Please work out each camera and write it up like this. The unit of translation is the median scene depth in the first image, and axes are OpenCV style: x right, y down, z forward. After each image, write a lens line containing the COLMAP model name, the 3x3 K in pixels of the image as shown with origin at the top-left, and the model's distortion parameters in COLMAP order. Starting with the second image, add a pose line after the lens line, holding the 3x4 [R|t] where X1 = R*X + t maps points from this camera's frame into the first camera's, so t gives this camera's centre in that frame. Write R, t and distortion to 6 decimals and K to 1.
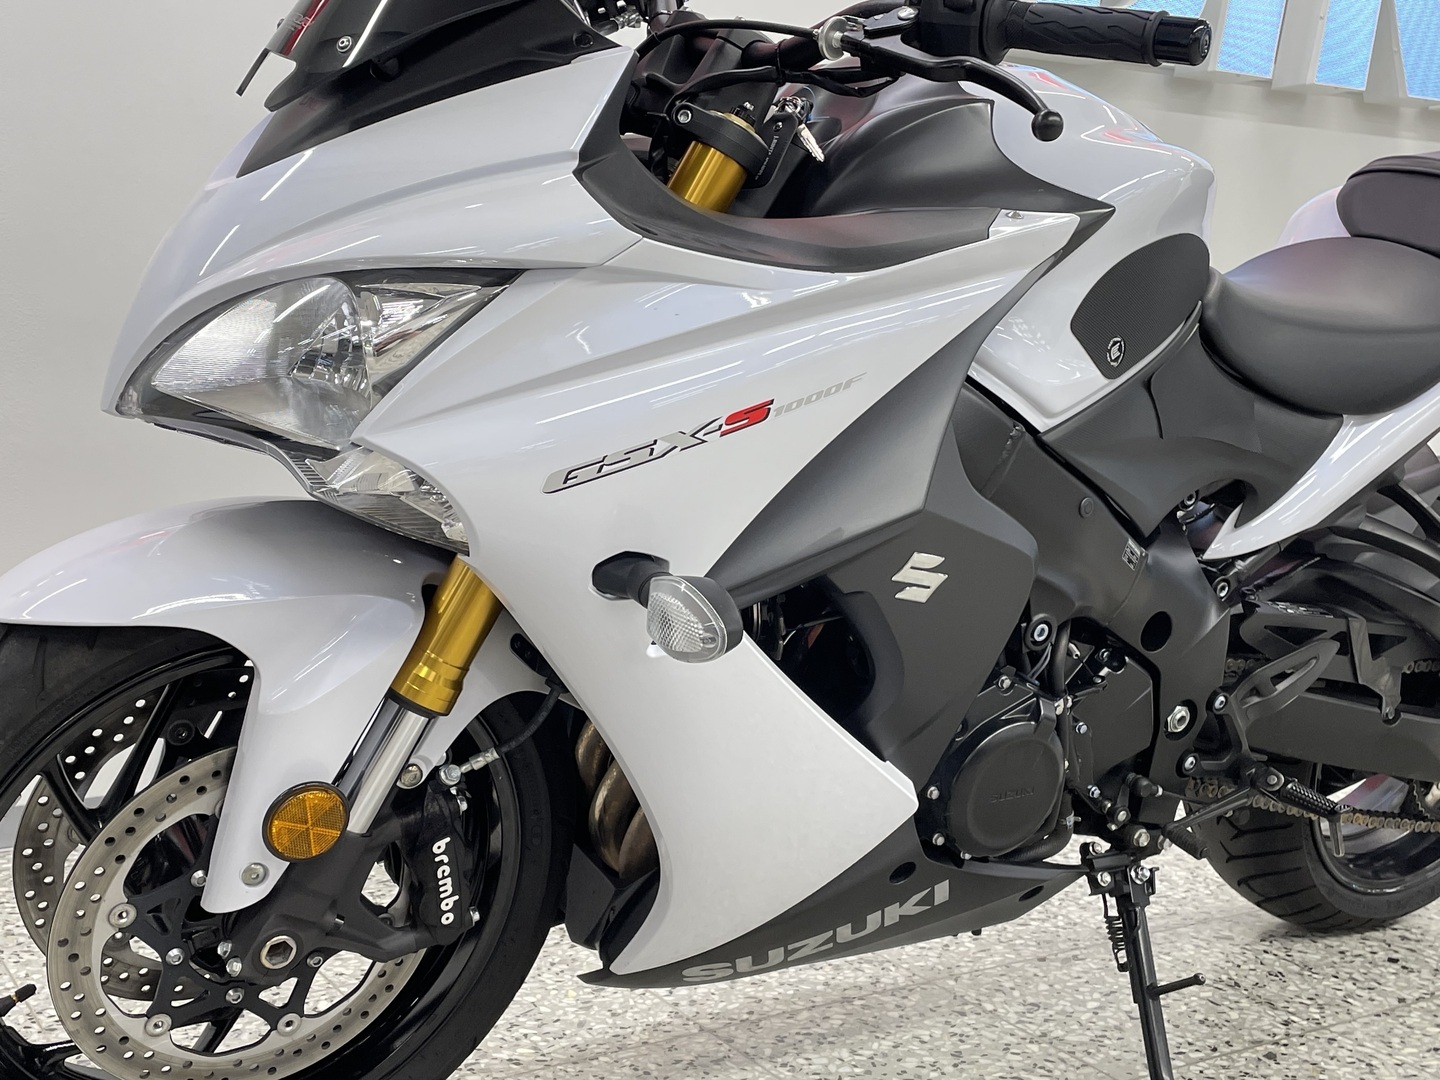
lens RADIAL K [[1719.5, 0, 698.3], [0, 1719.5, 511.6], [0, 0, 1]] dist [0.066873, 0.000000]
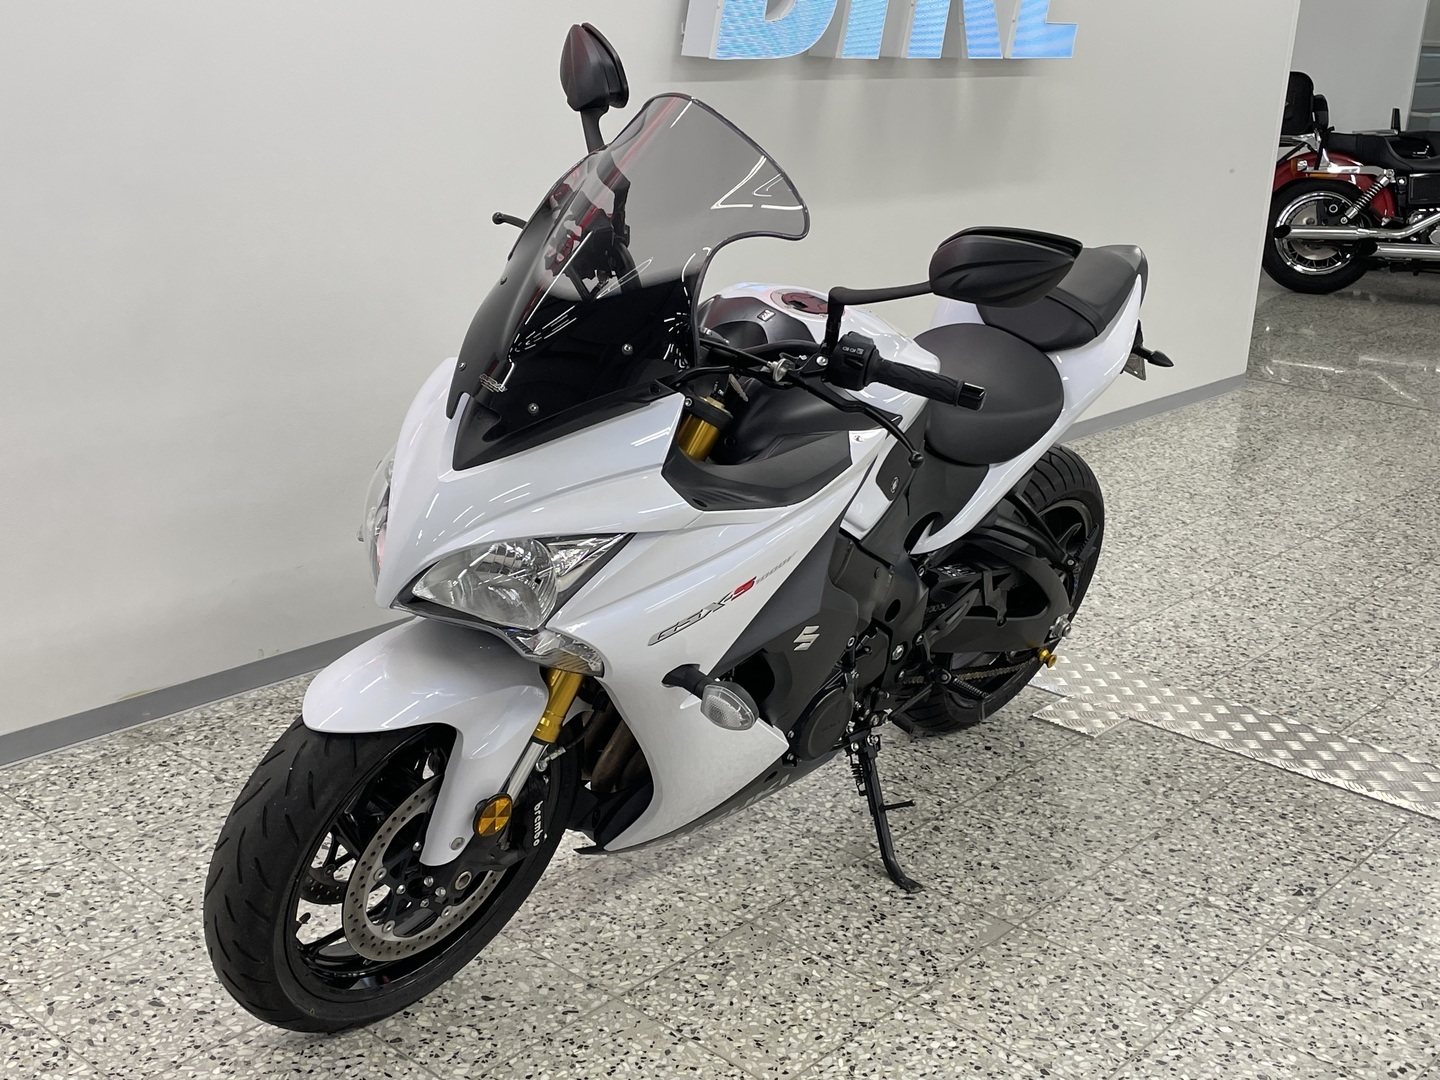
lens RADIAL K [[1719.5, 0, 700.1], [0, 1719.5, 521.7], [0, 0, 1]] dist [0.066873, 0.000000]
pose [[0.957723, -0.067059, 0.279767, -0.349620], [0.008360, 0.978531, 0.205928, -0.335158], [-0.287570, -0.194883, 0.937723, -0.464353]]
